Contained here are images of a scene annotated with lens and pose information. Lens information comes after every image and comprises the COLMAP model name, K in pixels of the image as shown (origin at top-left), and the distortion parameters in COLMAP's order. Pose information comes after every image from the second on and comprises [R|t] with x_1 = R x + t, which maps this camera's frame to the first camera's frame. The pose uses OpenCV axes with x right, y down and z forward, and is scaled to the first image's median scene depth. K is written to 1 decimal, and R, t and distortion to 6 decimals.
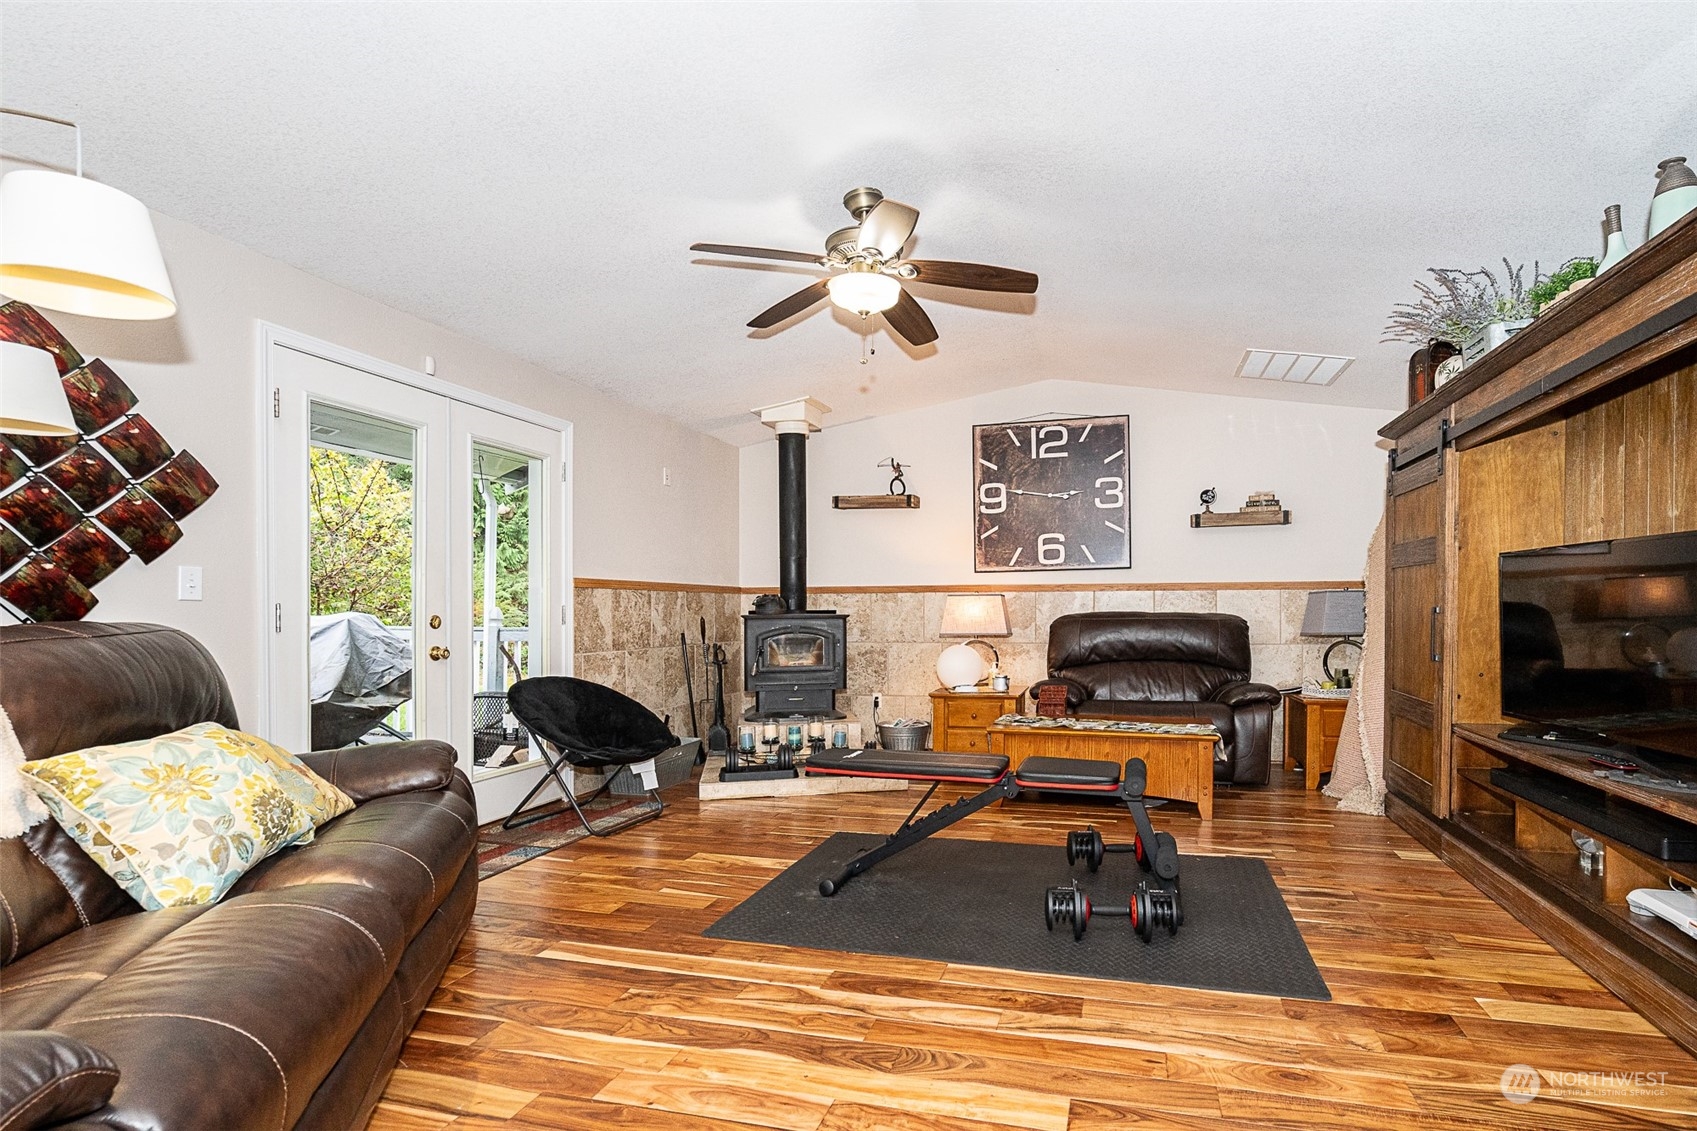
lens RADIAL K [[770.7, 0, 859.6], [0, 770.7, 605.7], [0, 0, 1]] dist [-0.002410, -0.000347]
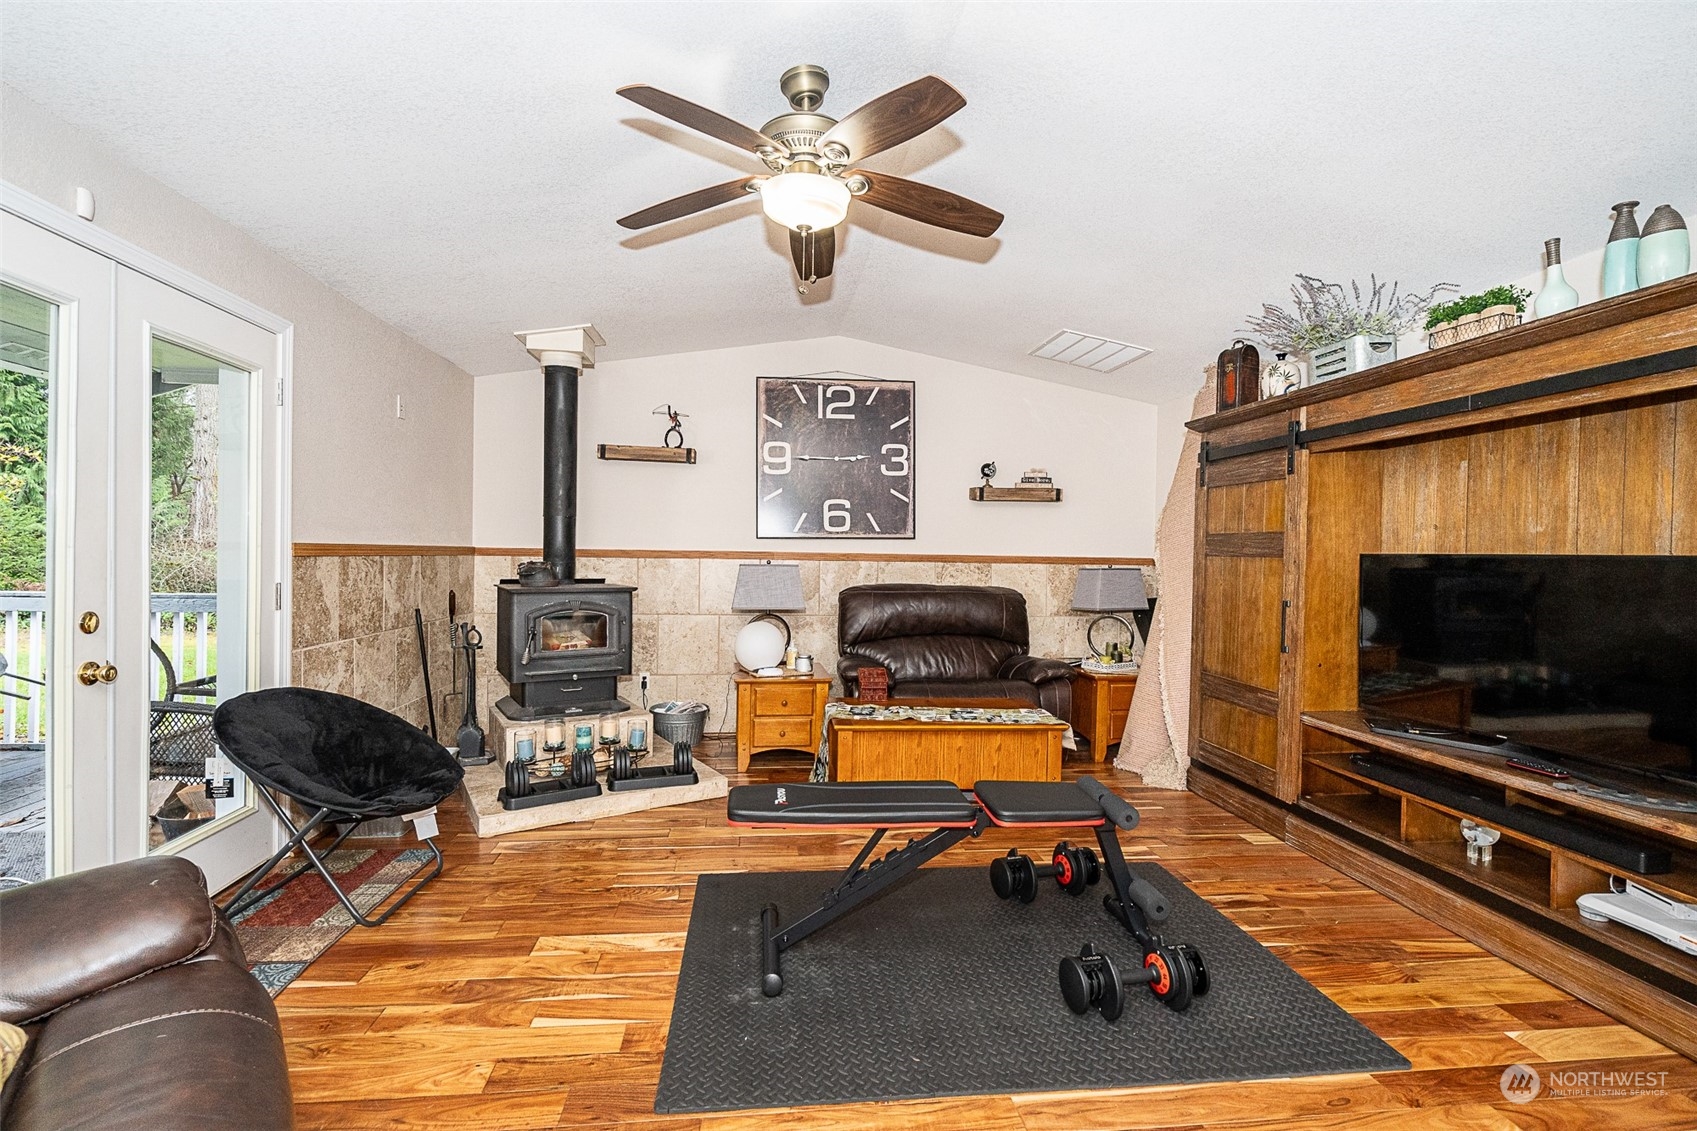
lens RADIAL K [[797.2, 0, 837.4], [0, 797.2, 572.2], [0, 0, 1]] dist [-0.003271, 0.000644]
pose [[0.942923, 0.015981, 0.332626, -0.106869], [-0.020558, 0.999736, 0.010246, -0.020404], [-0.332375, -0.016499, 0.943003, 0.108134]]
